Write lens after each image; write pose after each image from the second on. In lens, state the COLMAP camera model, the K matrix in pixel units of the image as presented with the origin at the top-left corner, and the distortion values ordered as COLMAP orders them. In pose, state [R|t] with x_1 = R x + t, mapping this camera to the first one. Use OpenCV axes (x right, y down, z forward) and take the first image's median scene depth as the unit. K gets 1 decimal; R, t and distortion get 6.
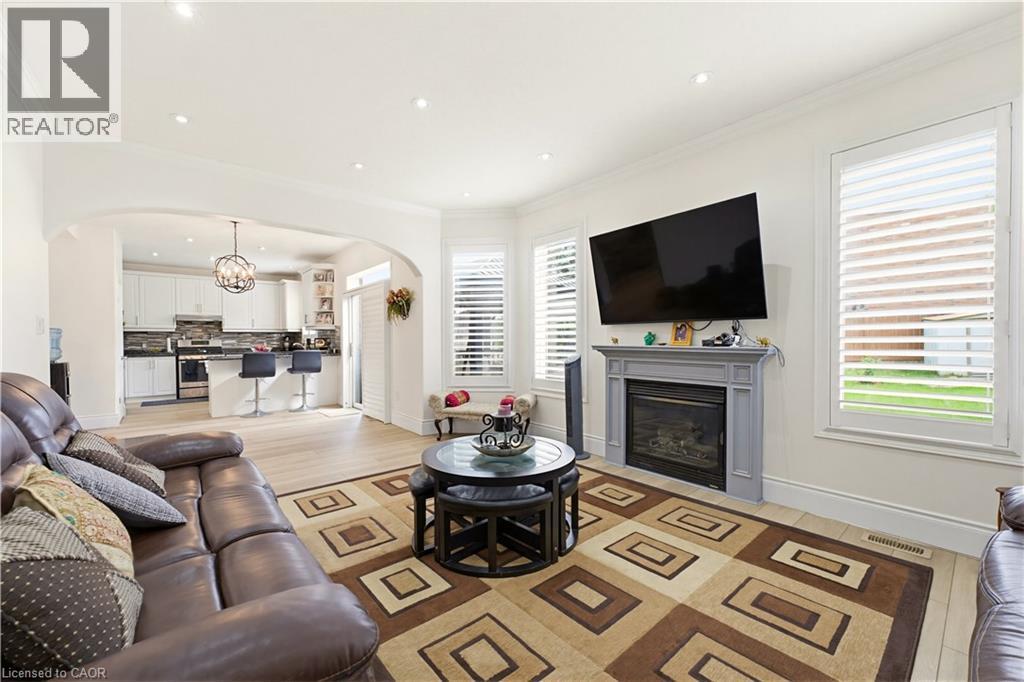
lens RADIAL K [[404.5, 0, 515.1], [0, 404.5, 338.3], [0, 0, 1]] dist [-0.005086, 0.001610]
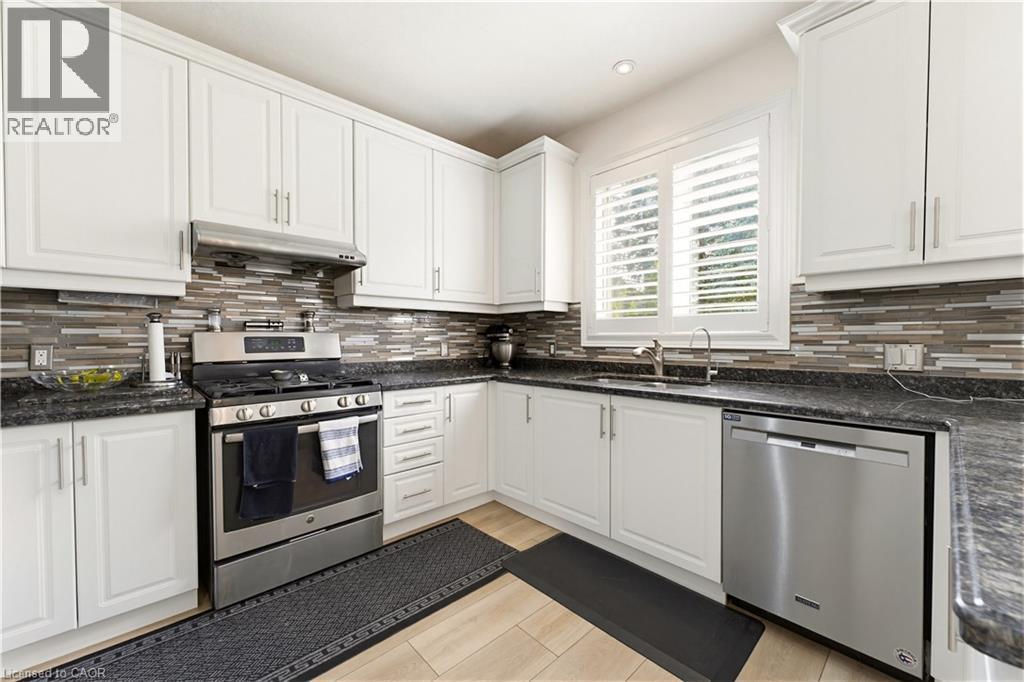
lens RADIAL K [[404.5, 0, 515.2], [0, 404.5, 344.7], [0, 0, 1]] dist [-0.005086, 0.001610]
pose [[0.999036, 0.005322, 0.043568, -0.667786], [-0.006037, 0.999849, 0.016275, 0.006238], [-0.043475, -0.016522, 0.998918, 0.764826]]
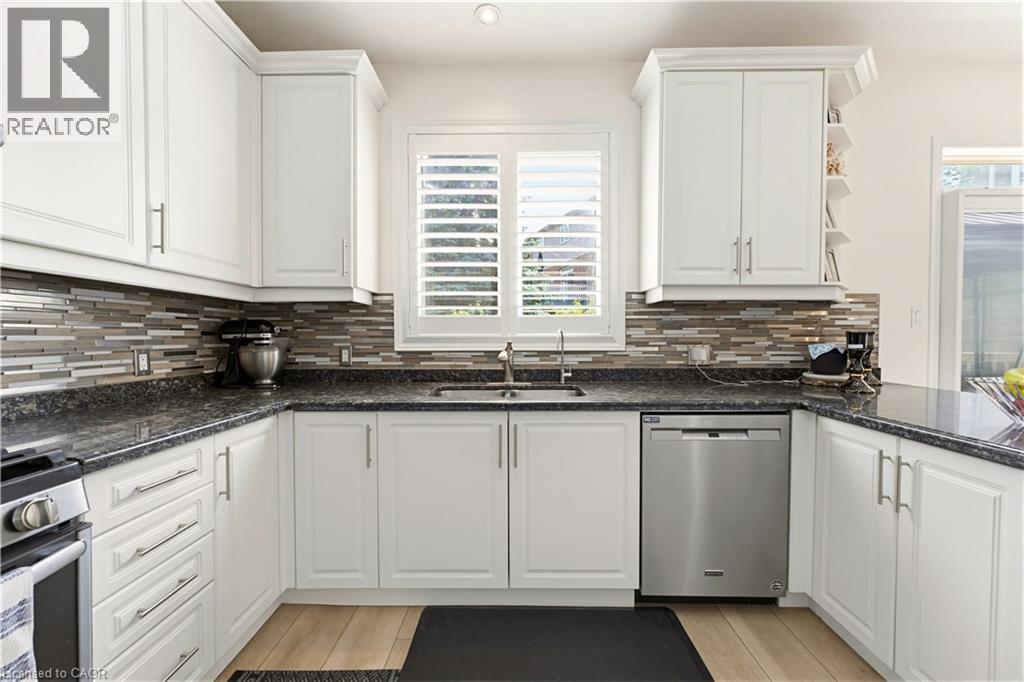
lens RADIAL K [[404.5, 0, 513.1], [0, 404.5, 345.6], [0, 0, 1]] dist [-0.005086, 0.001610]
pose [[0.659764, -0.008389, 0.751426, -0.748557], [-0.003985, 0.999885, 0.014662, 0.005162], [-0.751462, -0.012667, 0.659655, 0.879061]]
